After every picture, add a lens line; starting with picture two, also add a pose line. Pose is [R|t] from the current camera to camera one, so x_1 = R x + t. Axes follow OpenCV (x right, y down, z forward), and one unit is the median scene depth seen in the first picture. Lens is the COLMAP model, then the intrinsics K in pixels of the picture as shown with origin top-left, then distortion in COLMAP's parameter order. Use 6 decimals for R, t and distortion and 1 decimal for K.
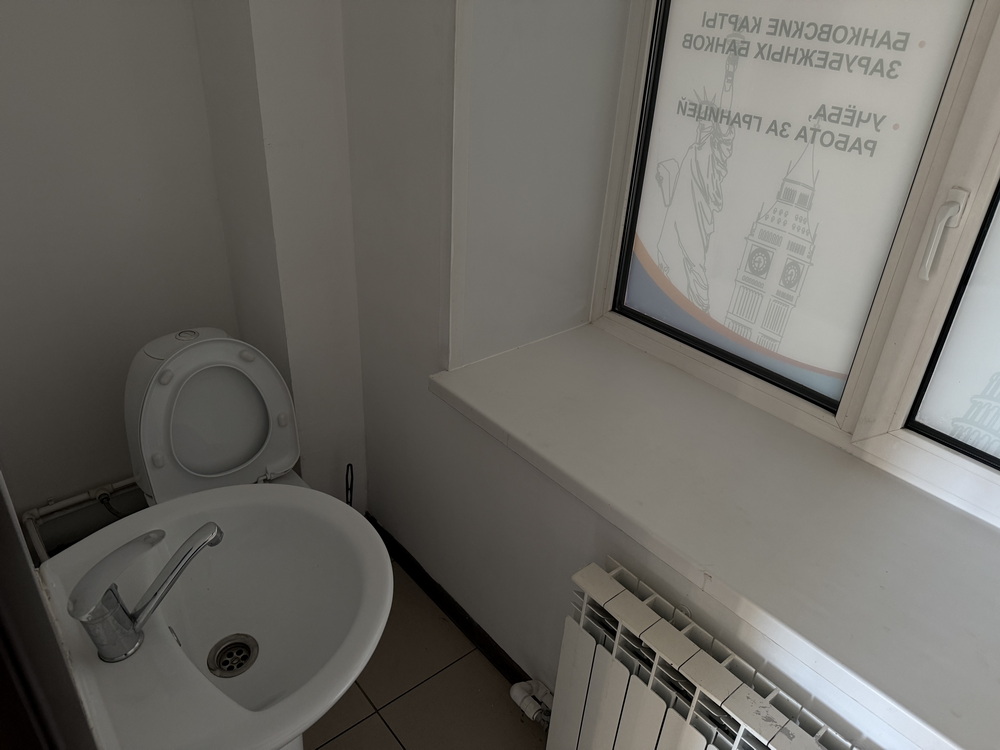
lens RADIAL K [[696.2, 0, 508.4], [0, 696.2, 367.8], [0, 0, 1]] dist [0.007531, -0.038149]
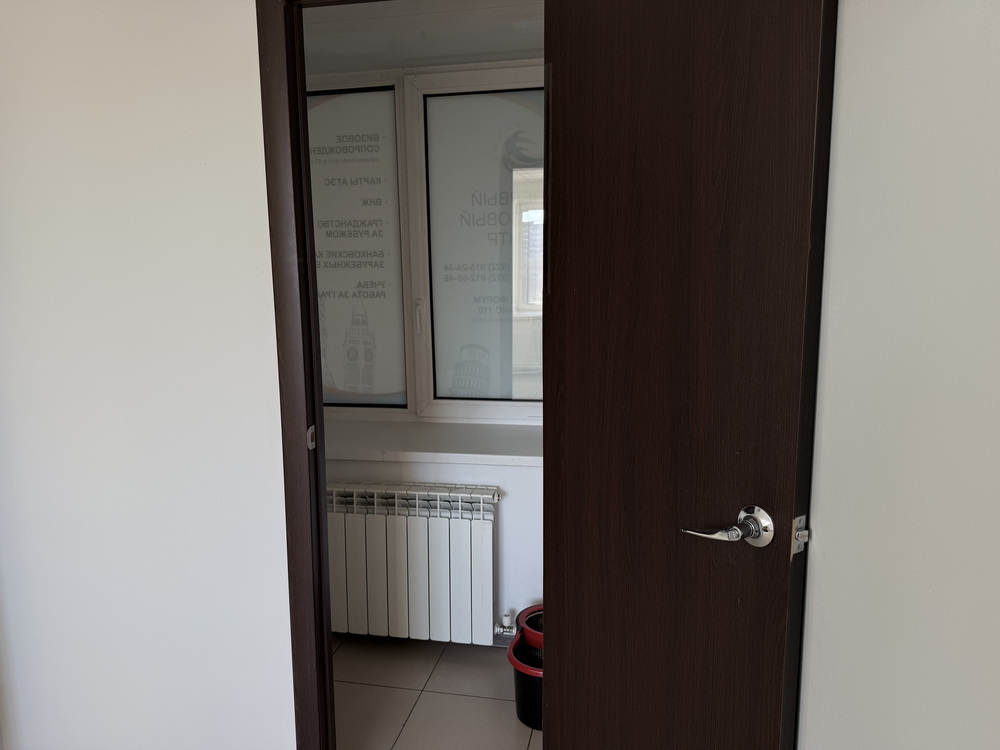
lens RADIAL K [[696.2, 0, 498.3], [0, 696.2, 373.7], [0, 0, 1]] dist [0.007531, -0.038149]
pose [[0.778054, -0.173137, 0.603868, -0.632871], [0.356230, 0.913372, -0.197109, 0.516979], [-0.517429, 0.368477, 0.772329, -0.913924]]
